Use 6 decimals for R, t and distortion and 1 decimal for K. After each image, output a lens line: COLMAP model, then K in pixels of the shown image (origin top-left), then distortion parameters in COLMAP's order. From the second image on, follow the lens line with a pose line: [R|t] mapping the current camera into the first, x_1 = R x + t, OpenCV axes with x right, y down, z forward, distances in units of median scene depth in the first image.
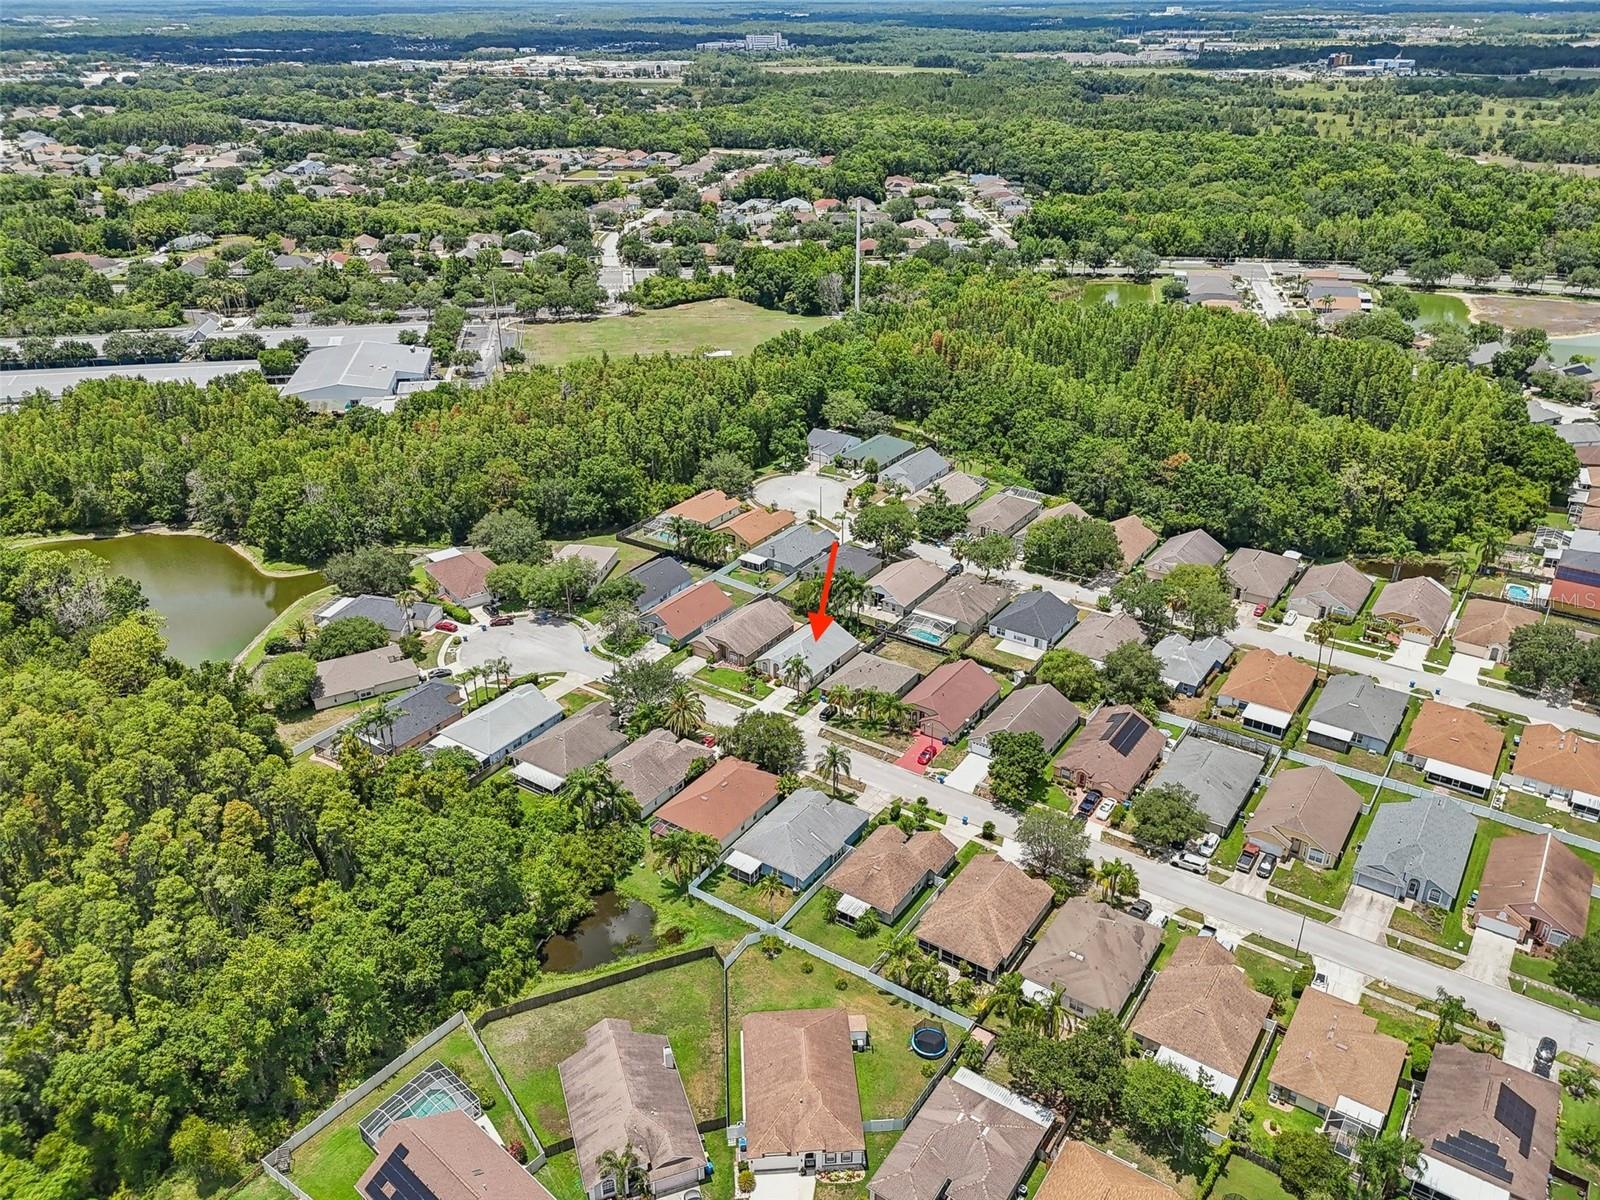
lens RADIAL K [[1212.2, 0, 795.7], [0, 1212.2, 609.1], [0, 0, 1]] dist [0.056009, -0.054588]
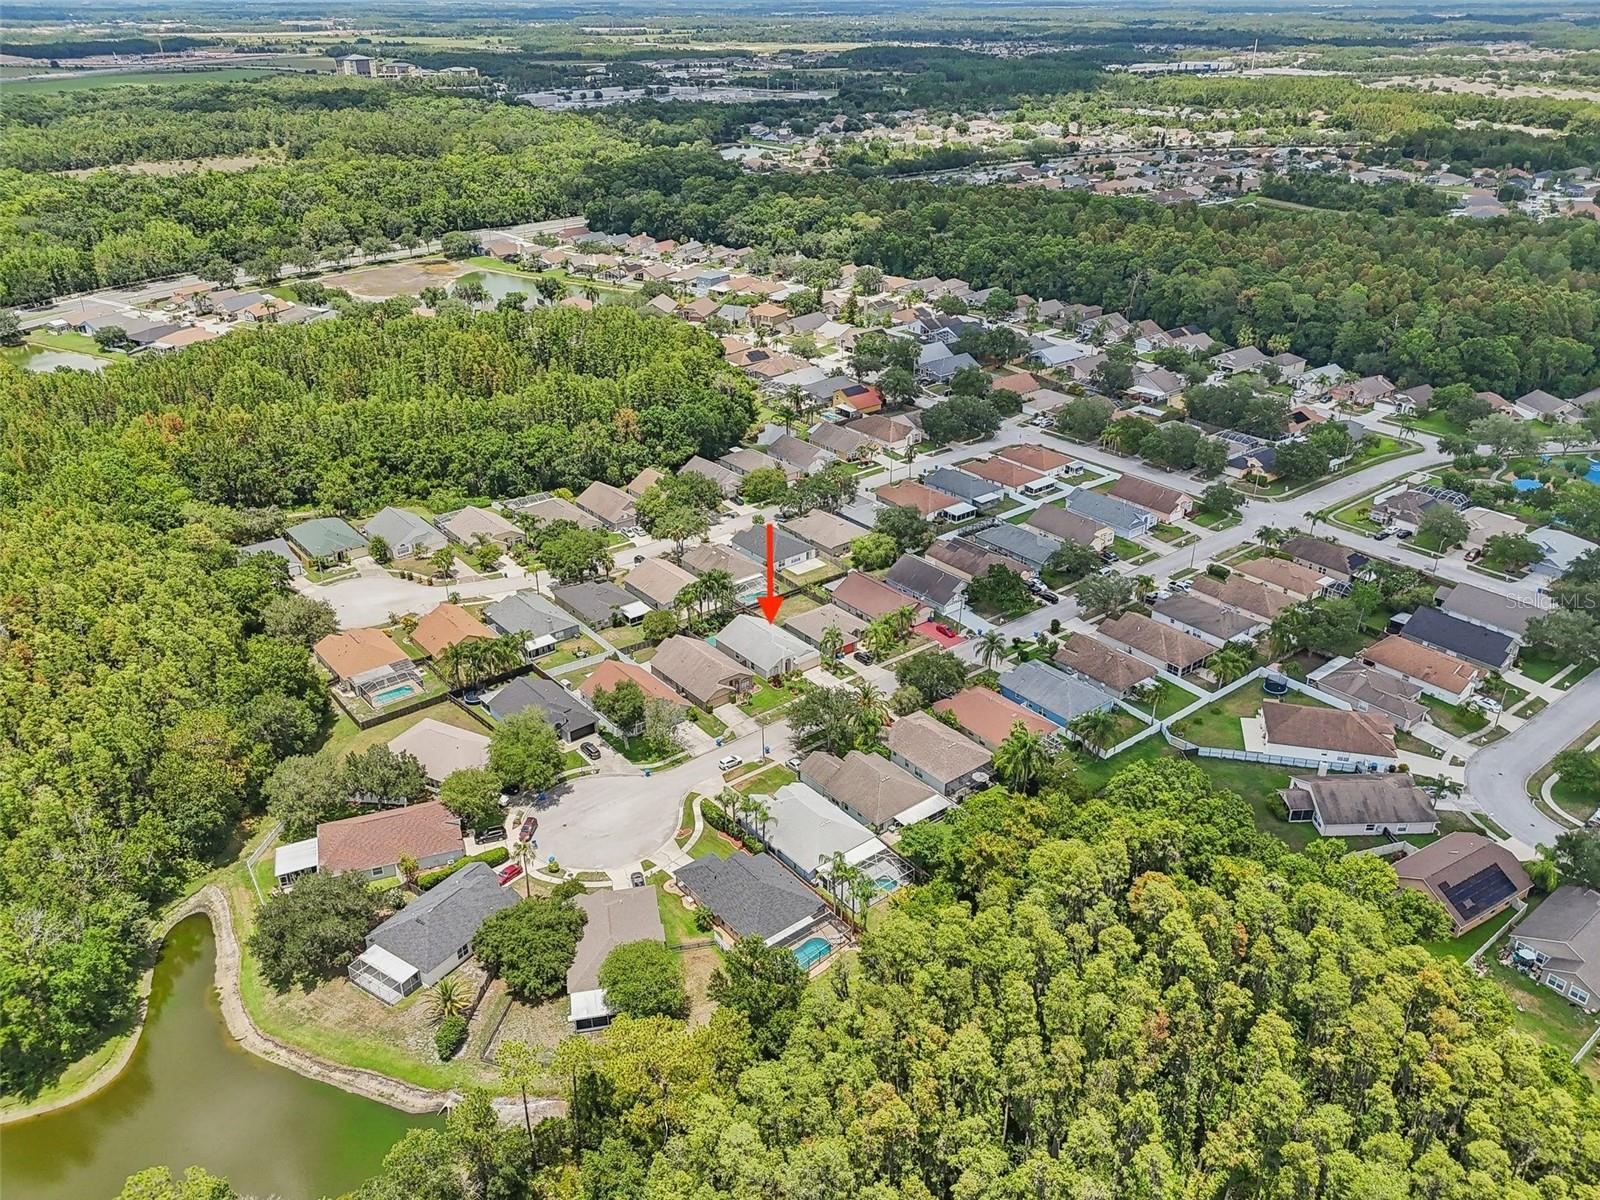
lens RADIAL K [[1212.2, 0, 795.7], [0, 1212.2, 609.1], [0, 0, 1]] dist [0.056009, -0.054588]
pose [[0.277680, -0.424959, 0.861571, -0.729174], [0.431671, 0.856395, 0.283280, -0.231011], [-0.858227, 0.293254, 0.421246, 0.460063]]
